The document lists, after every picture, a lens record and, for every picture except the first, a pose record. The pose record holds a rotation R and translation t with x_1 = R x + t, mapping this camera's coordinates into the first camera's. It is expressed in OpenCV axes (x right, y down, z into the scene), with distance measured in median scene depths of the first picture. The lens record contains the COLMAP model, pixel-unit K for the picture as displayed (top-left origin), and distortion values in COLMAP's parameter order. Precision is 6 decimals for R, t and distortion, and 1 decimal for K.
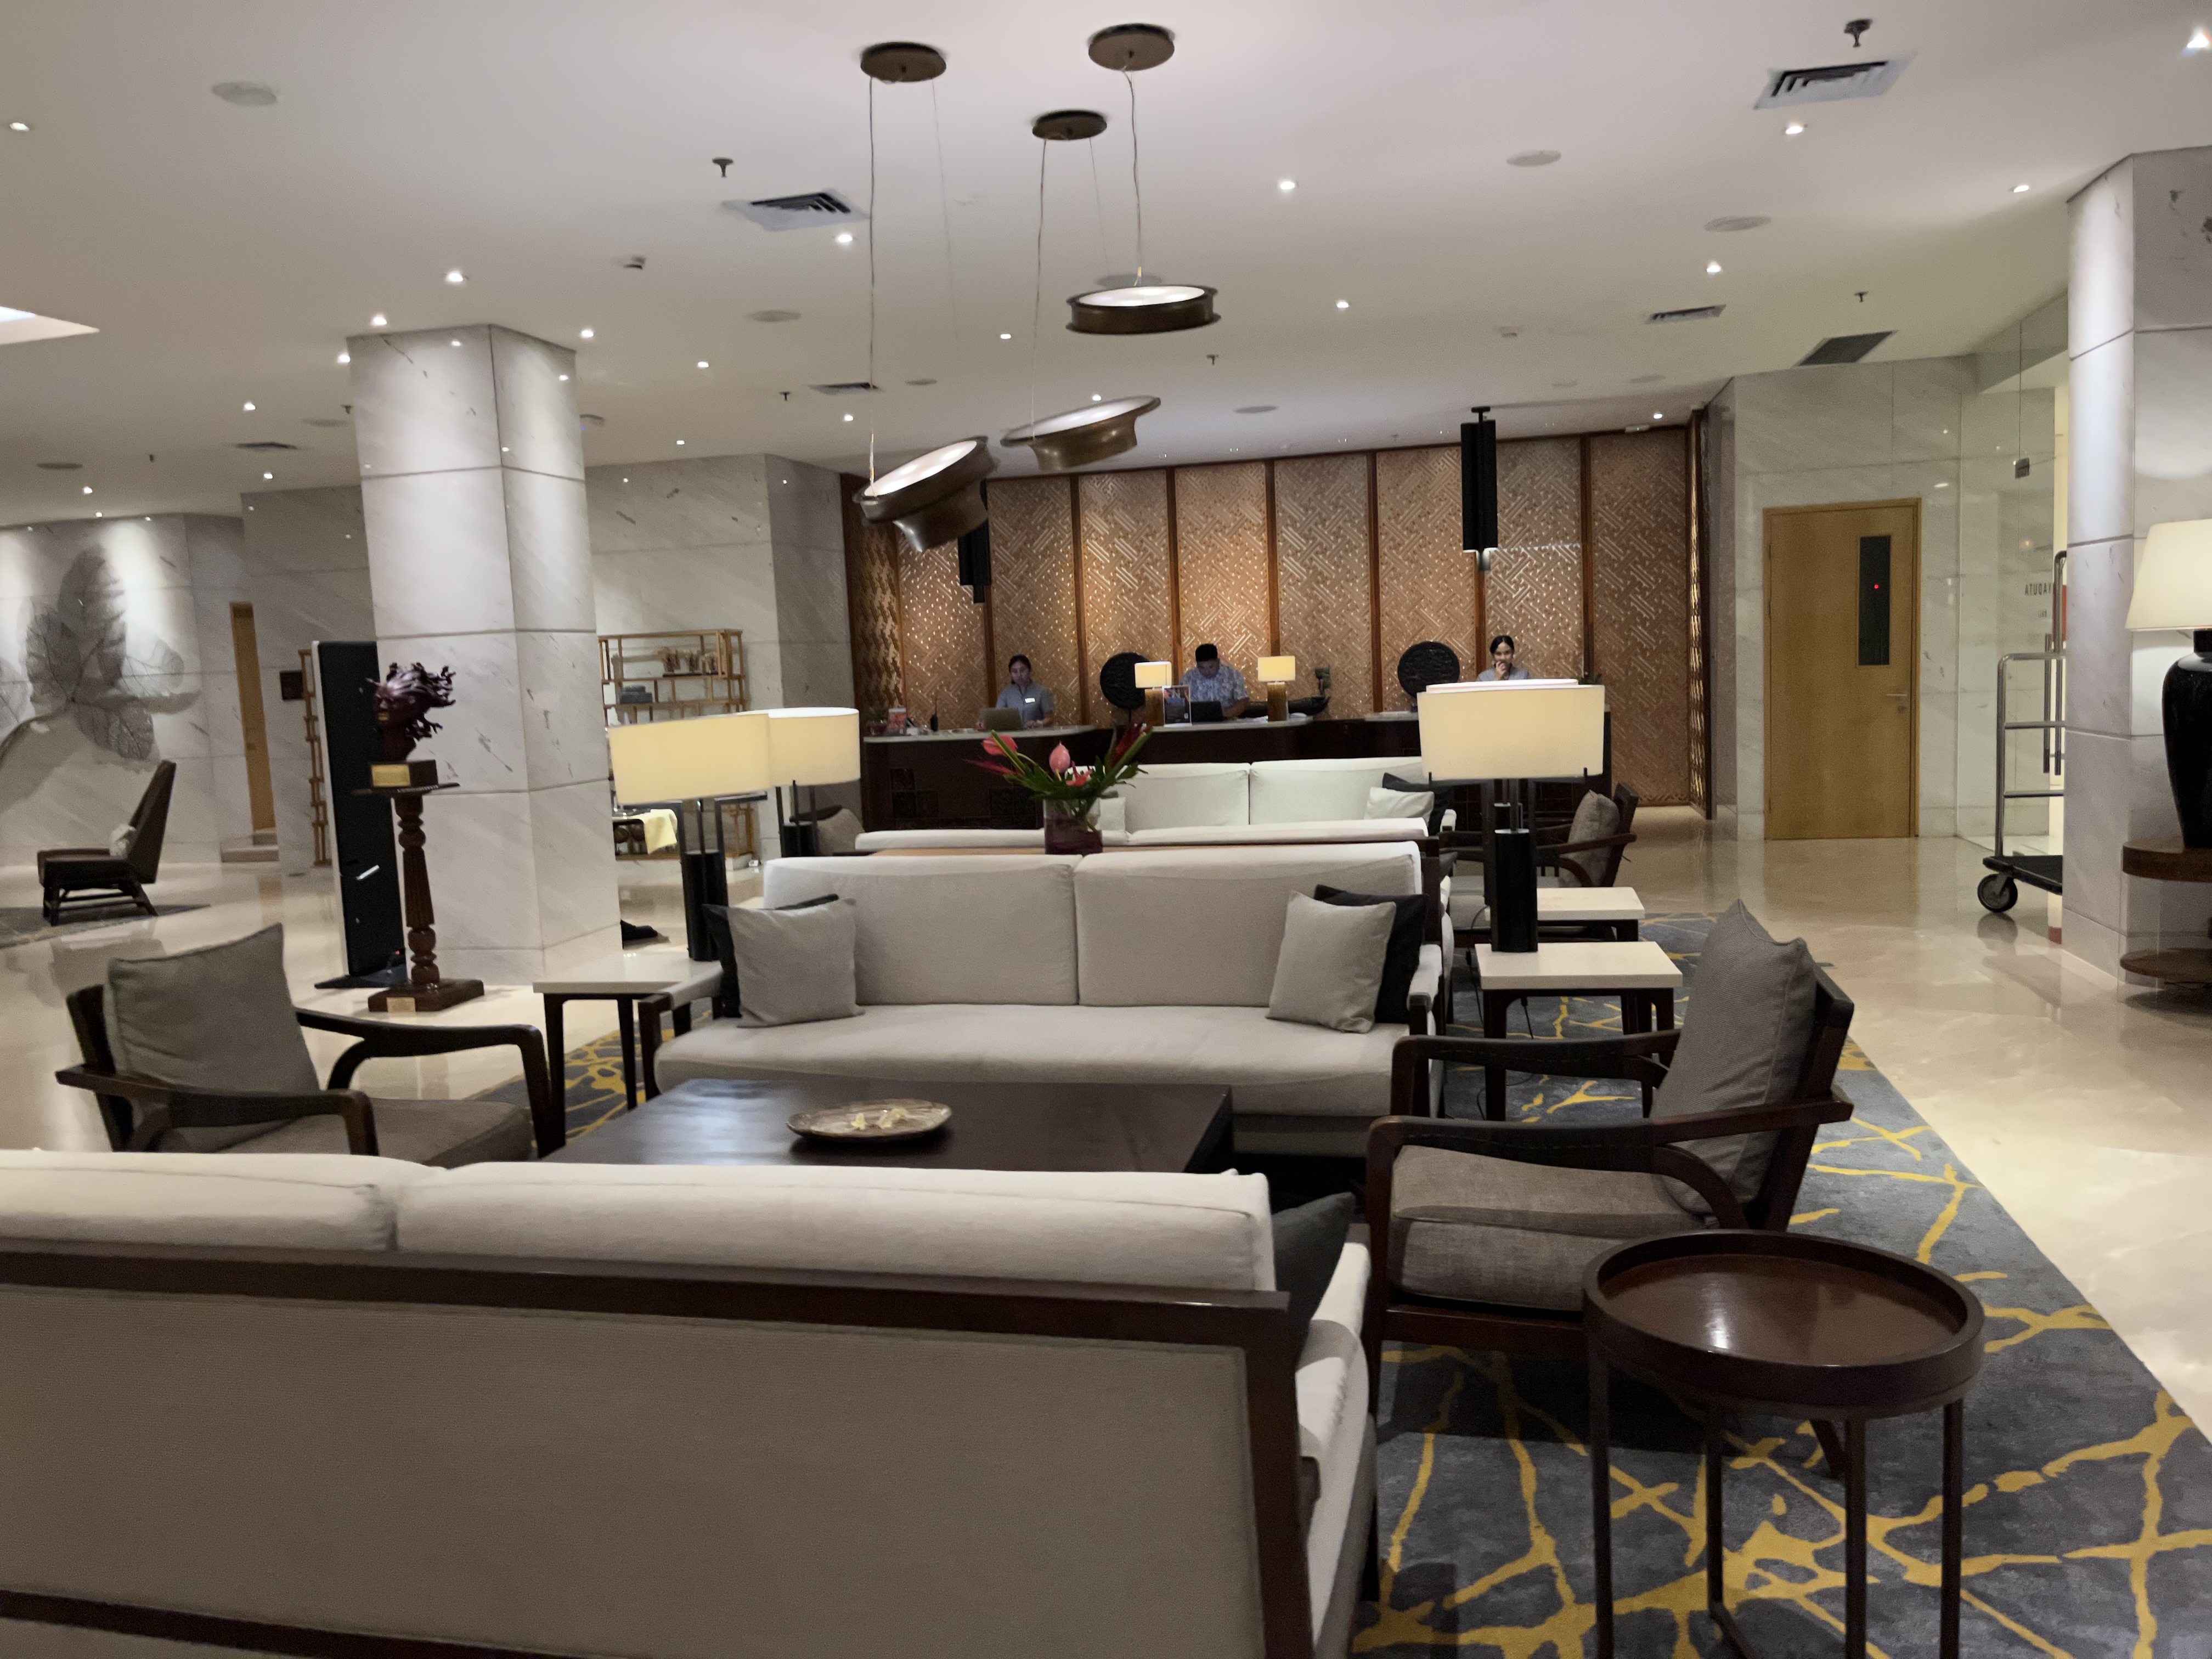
lens RADIAL K [[1663.4, 0, 1106.1], [0, 1663.4, 833.9], [0, 0, 1]] dist [0.000265, -0.001250]
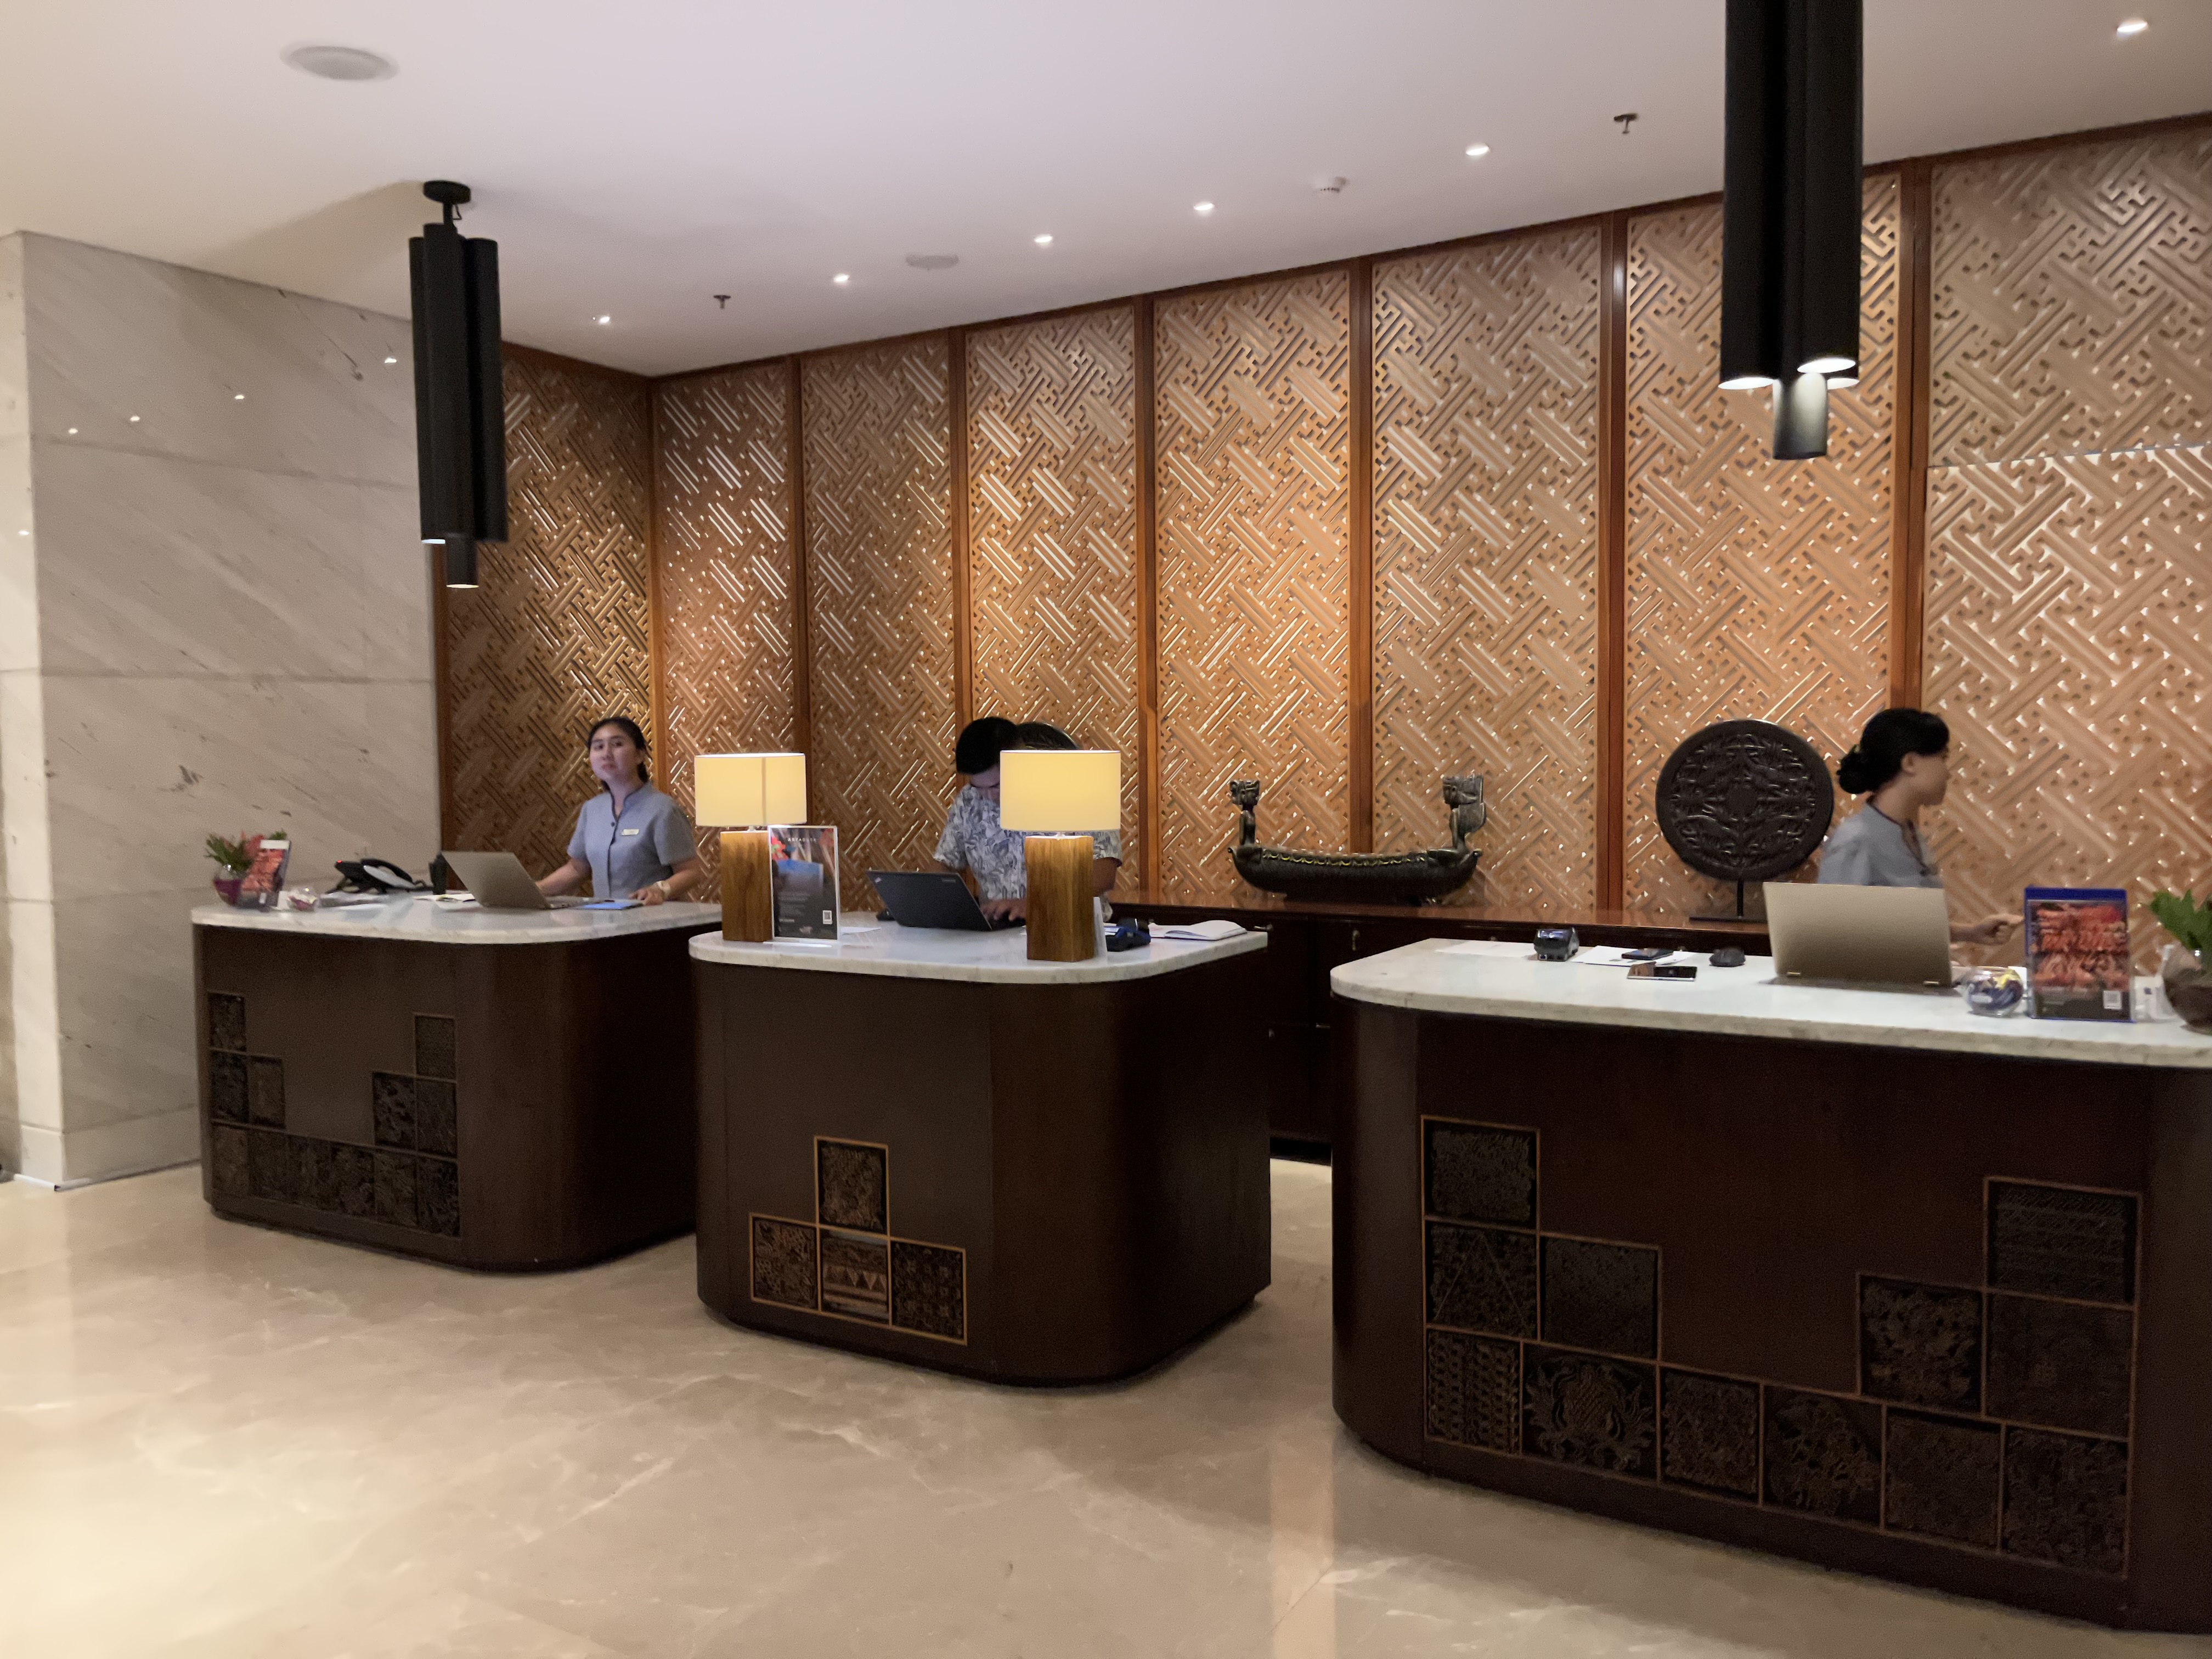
lens RADIAL K [[1663.4, 0, 1102.2], [0, 1663.4, 826.0], [0, 0, 1]] dist [0.000265, -0.001250]
pose [[0.944600, 0.053410, -0.323850, 0.177072], [-0.067454, 0.997200, -0.032286, -0.070292], [0.321218, 0.052342, 0.945558, 0.603126]]
